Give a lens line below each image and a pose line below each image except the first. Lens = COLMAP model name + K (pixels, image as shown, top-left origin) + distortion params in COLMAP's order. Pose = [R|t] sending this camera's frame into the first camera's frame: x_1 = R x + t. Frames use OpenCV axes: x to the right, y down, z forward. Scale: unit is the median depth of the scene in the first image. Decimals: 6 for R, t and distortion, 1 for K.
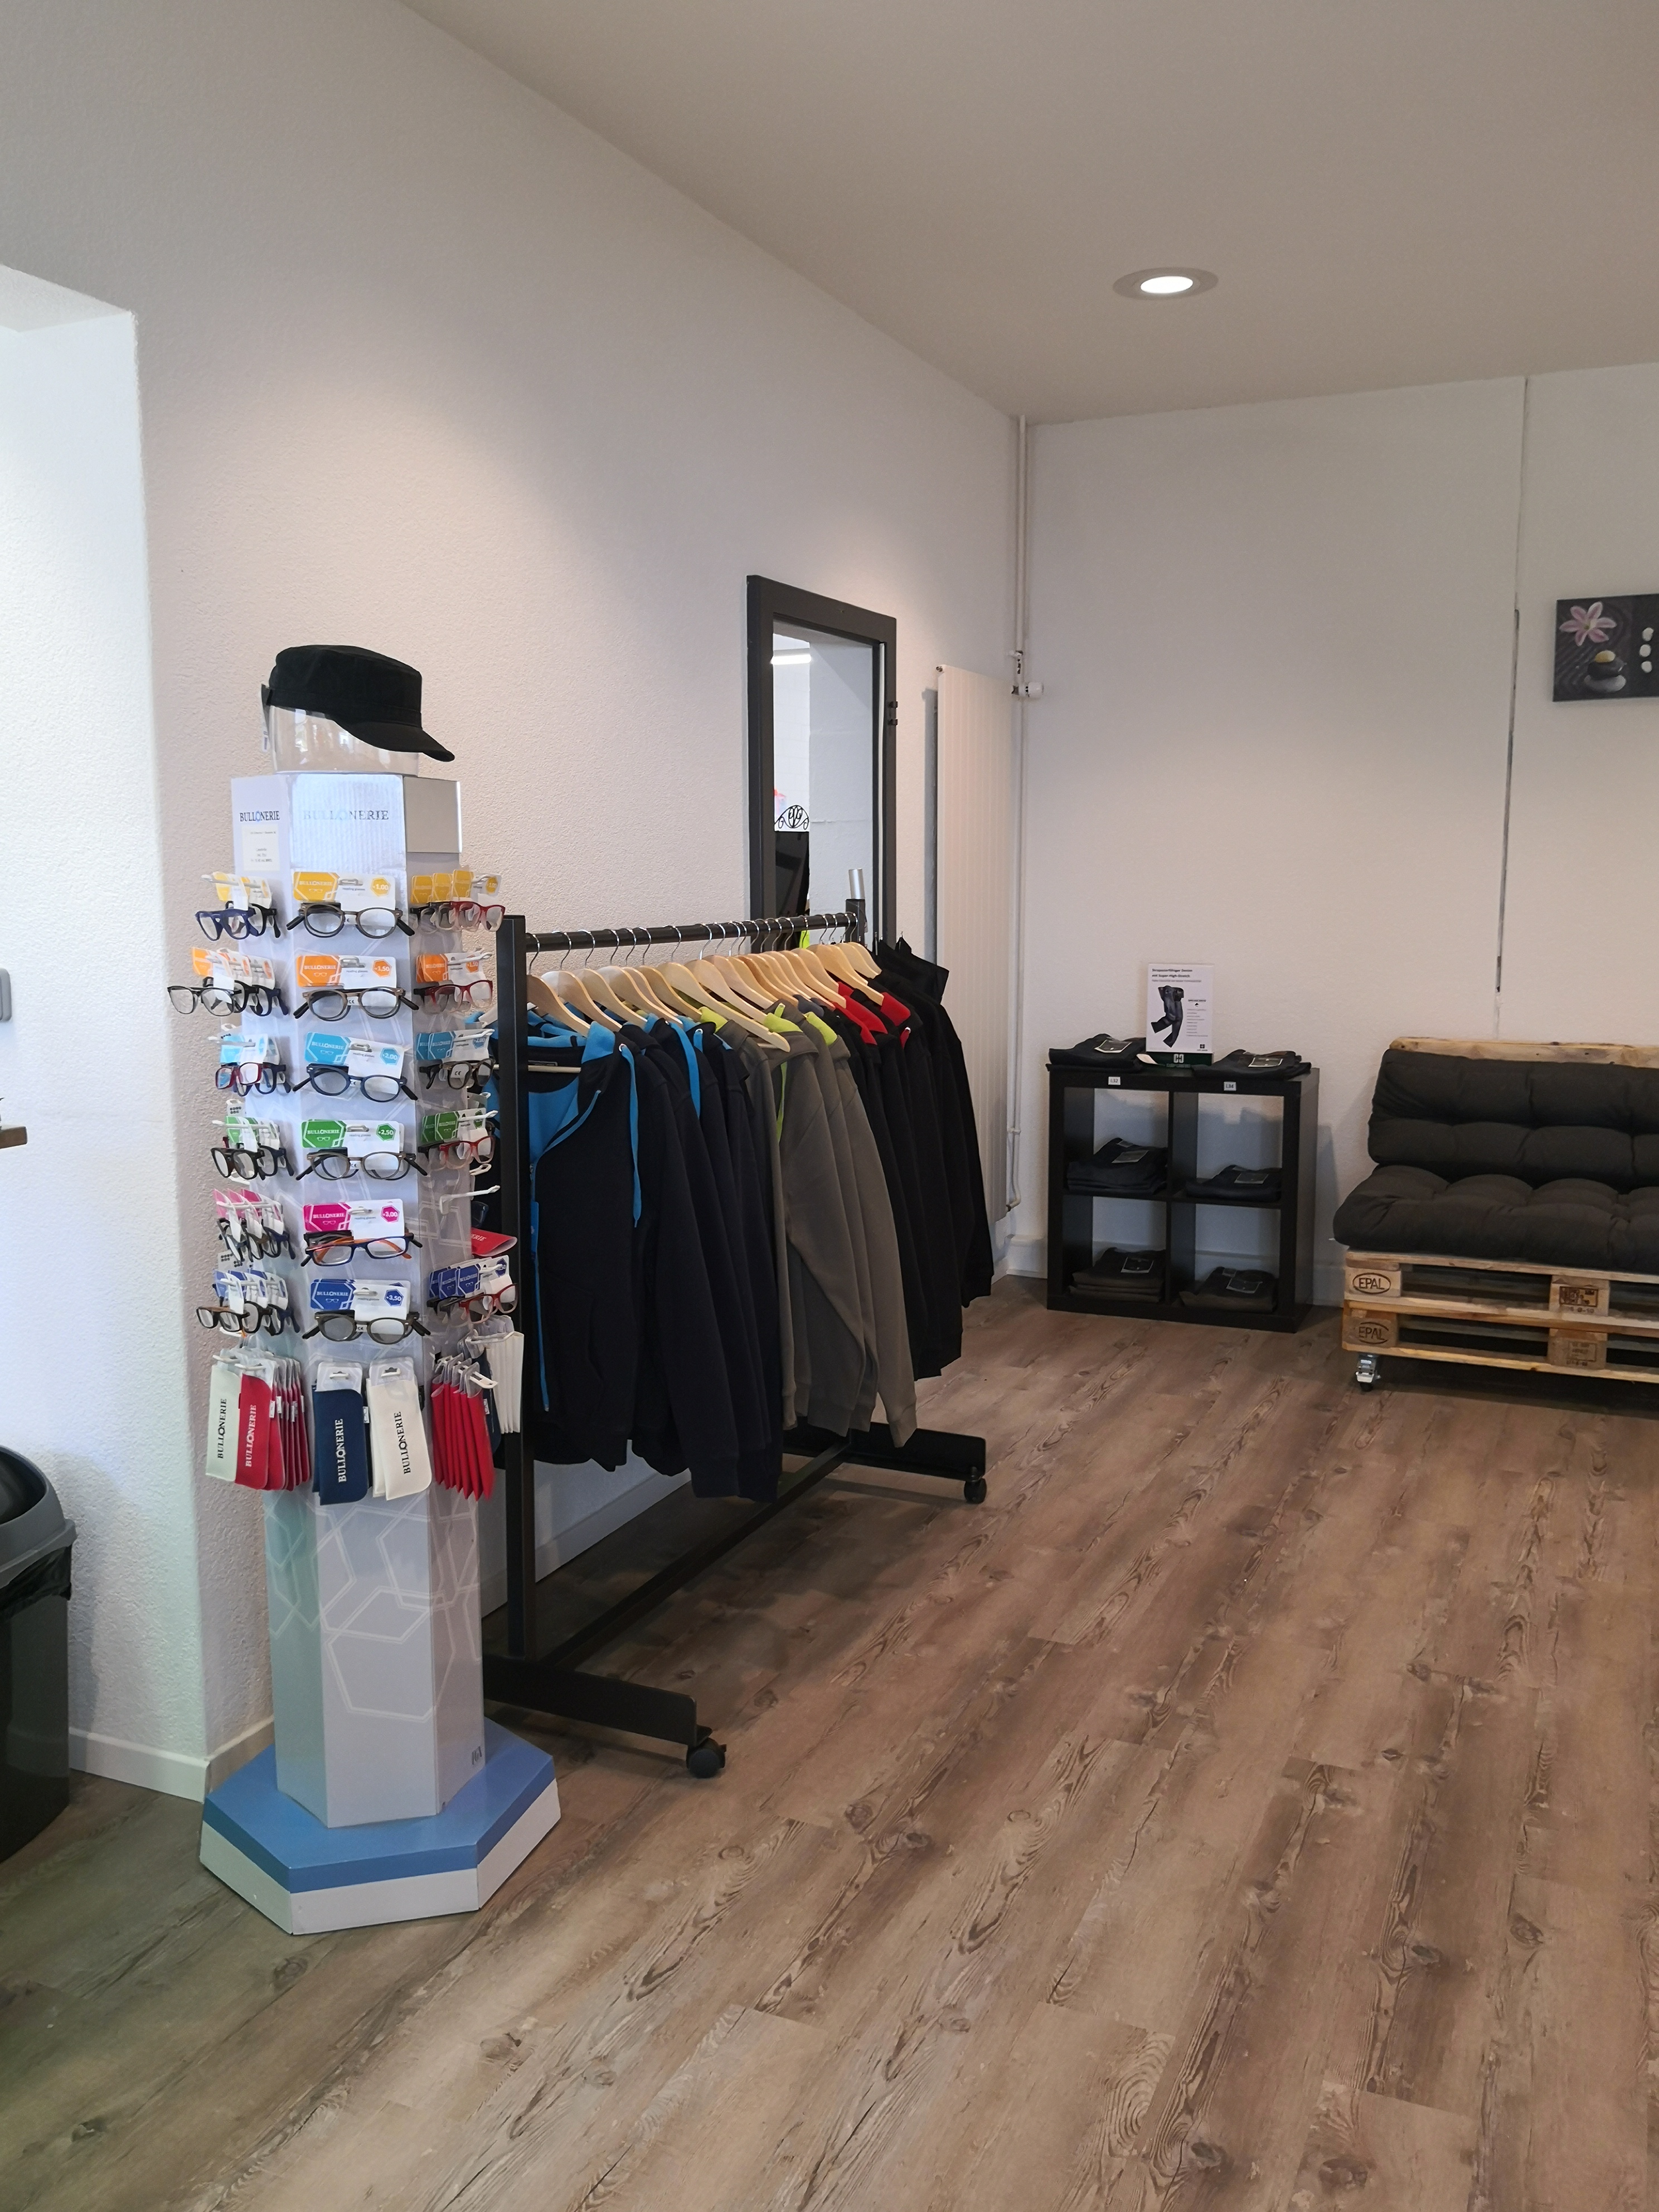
lens RADIAL K [[1809.7, 0, 838.6], [0, 1809.7, 1111.7], [0, 0, 1]] dist [-0.006936, -0.011679]
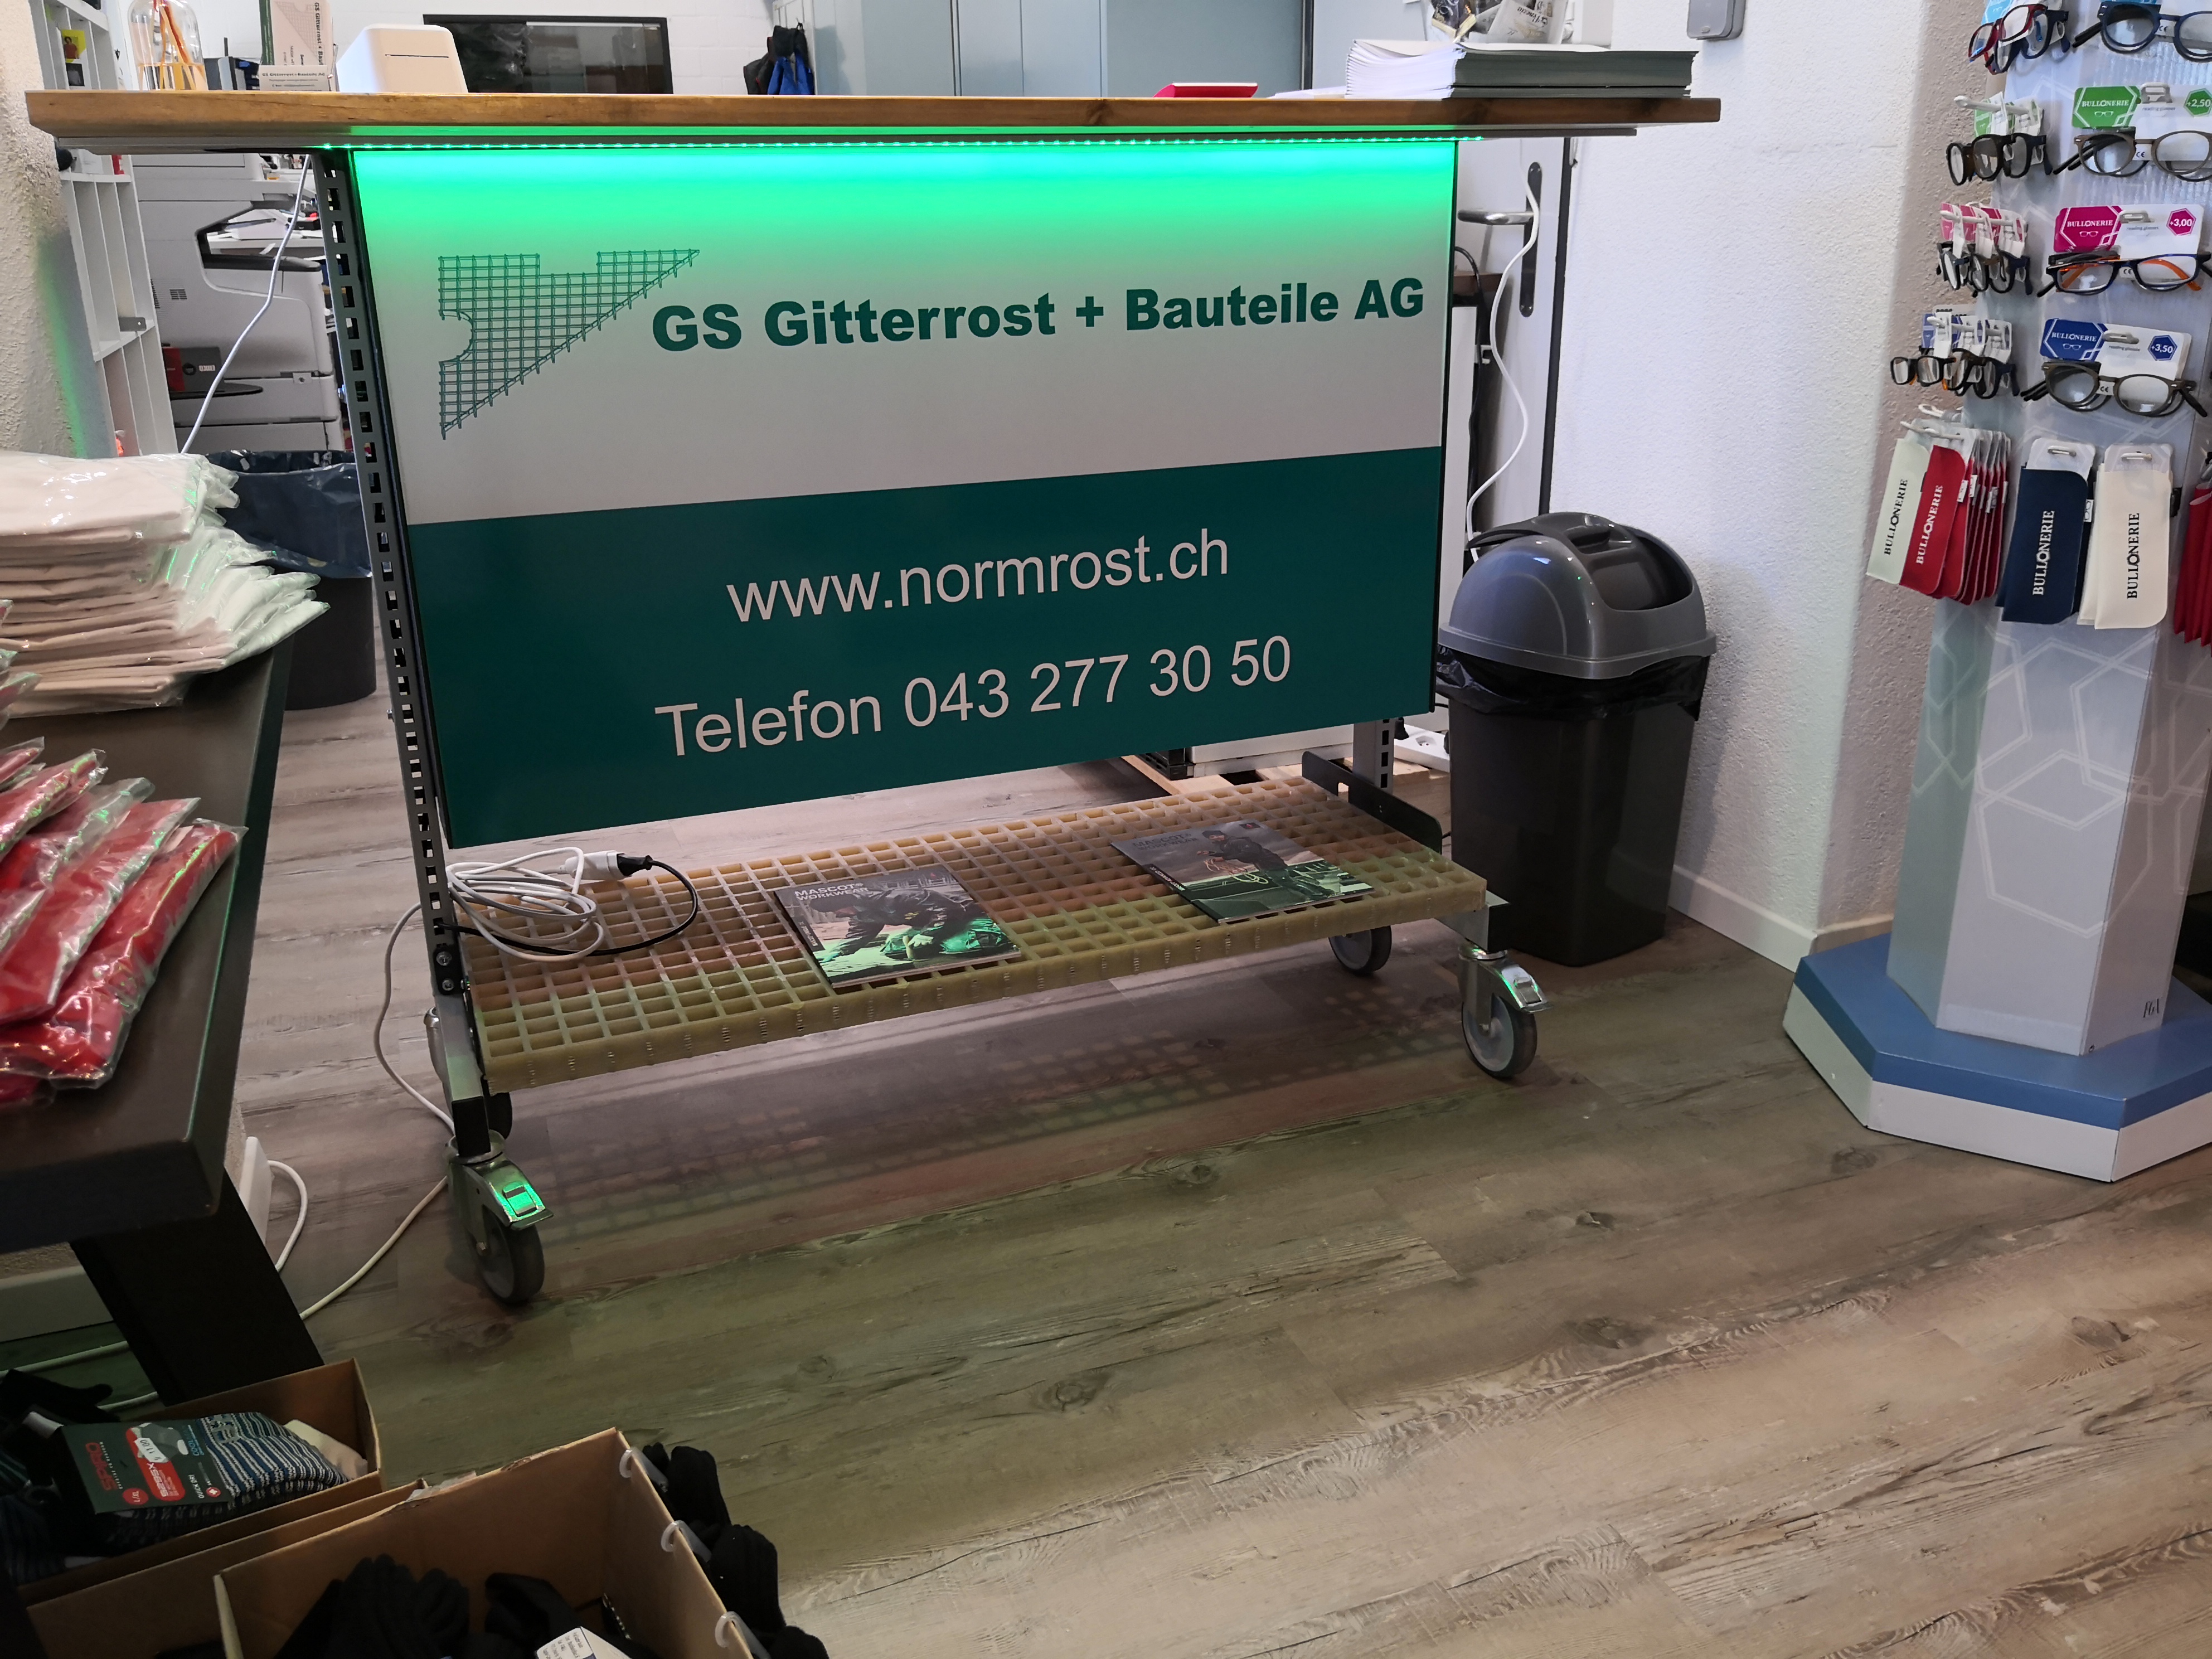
lens RADIAL K [[1809.7, 0, 1118.6], [0, 1809.7, 823.8], [0, 0, 1]] dist [-0.006936, -0.011679]
pose [[0.708074, 0.223984, -0.669673, -0.016860], [-0.081063, 0.967874, 0.238010, 0.146754], [0.701470, -0.114243, 0.703483, 0.177743]]
